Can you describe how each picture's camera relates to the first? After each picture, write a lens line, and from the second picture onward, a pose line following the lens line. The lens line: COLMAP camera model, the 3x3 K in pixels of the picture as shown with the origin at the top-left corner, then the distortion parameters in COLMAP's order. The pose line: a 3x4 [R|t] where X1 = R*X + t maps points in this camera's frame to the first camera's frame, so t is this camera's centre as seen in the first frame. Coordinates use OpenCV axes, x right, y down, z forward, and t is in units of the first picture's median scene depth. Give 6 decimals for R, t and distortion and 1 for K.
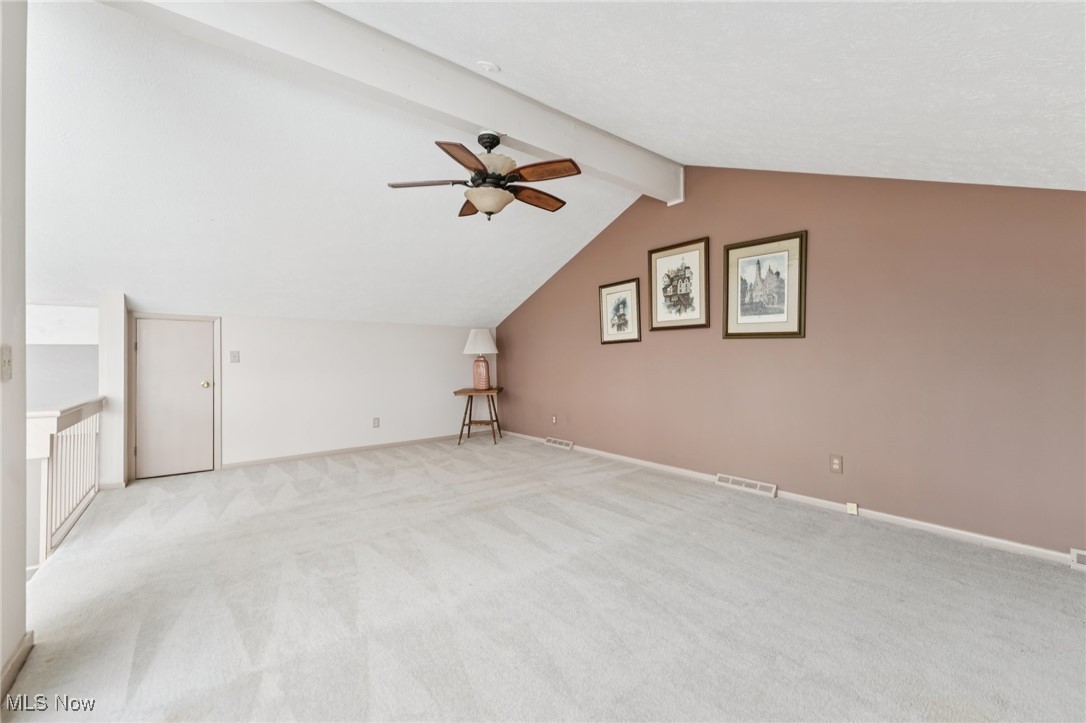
lens RADIAL K [[440.8, 0, 539.5], [0, 440.8, 362.8], [0, 0, 1]] dist [-0.000362, -0.000031]
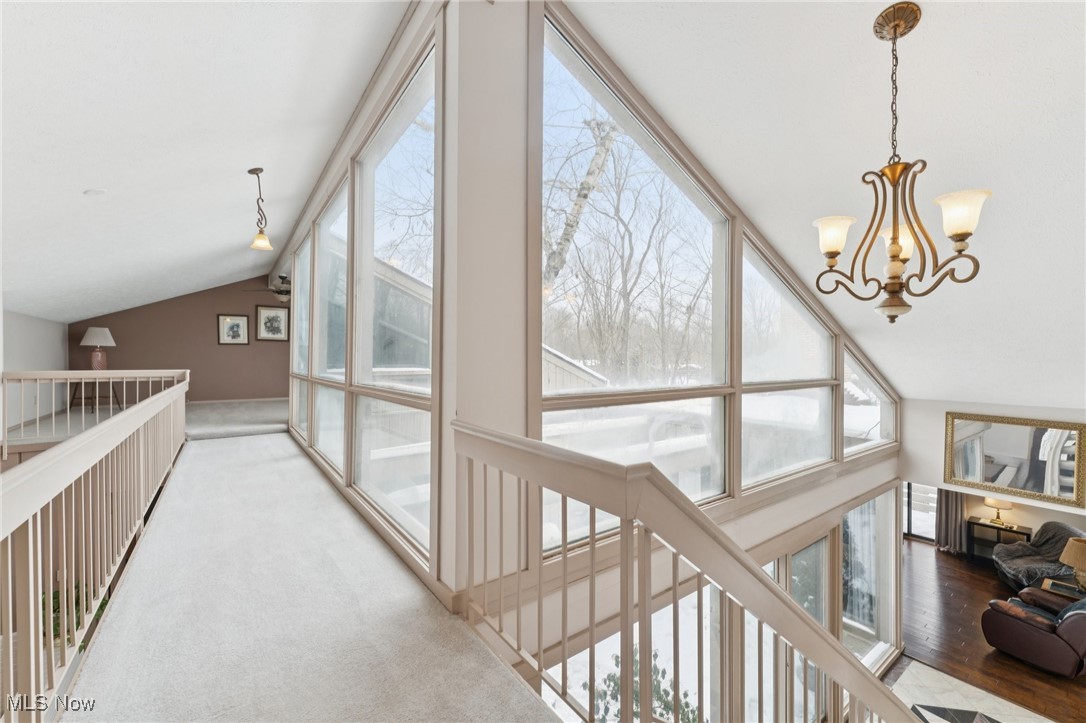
lens RADIAL K [[440.8, 0, 539.5], [0, 440.8, 362.8], [0, 0, 1]] dist [-0.000362, -0.000031]
pose [[0.033681, -0.000647, 0.999432, -2.084411], [-0.002422, 0.999997, 0.000729, 0.038803], [-0.999430, -0.002445, 0.033679, -0.557485]]
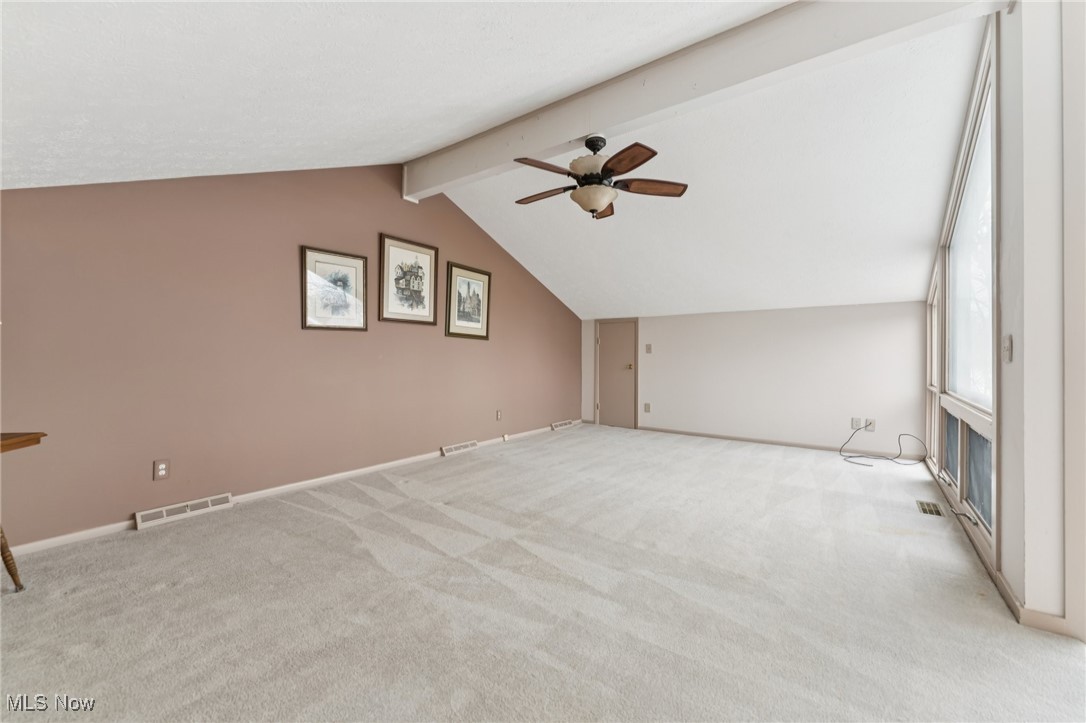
lens RADIAL K [[440.8, 0, 539.5], [0, 440.8, 362.8], [0, 0, 1]] dist [-0.000362, -0.000031]
pose [[-0.272802, -0.012728, 0.961986, -0.769714], [-0.001017, 0.999916, 0.012942, 0.002800], [-0.962070, 0.002553, -0.272792, 0.998113]]
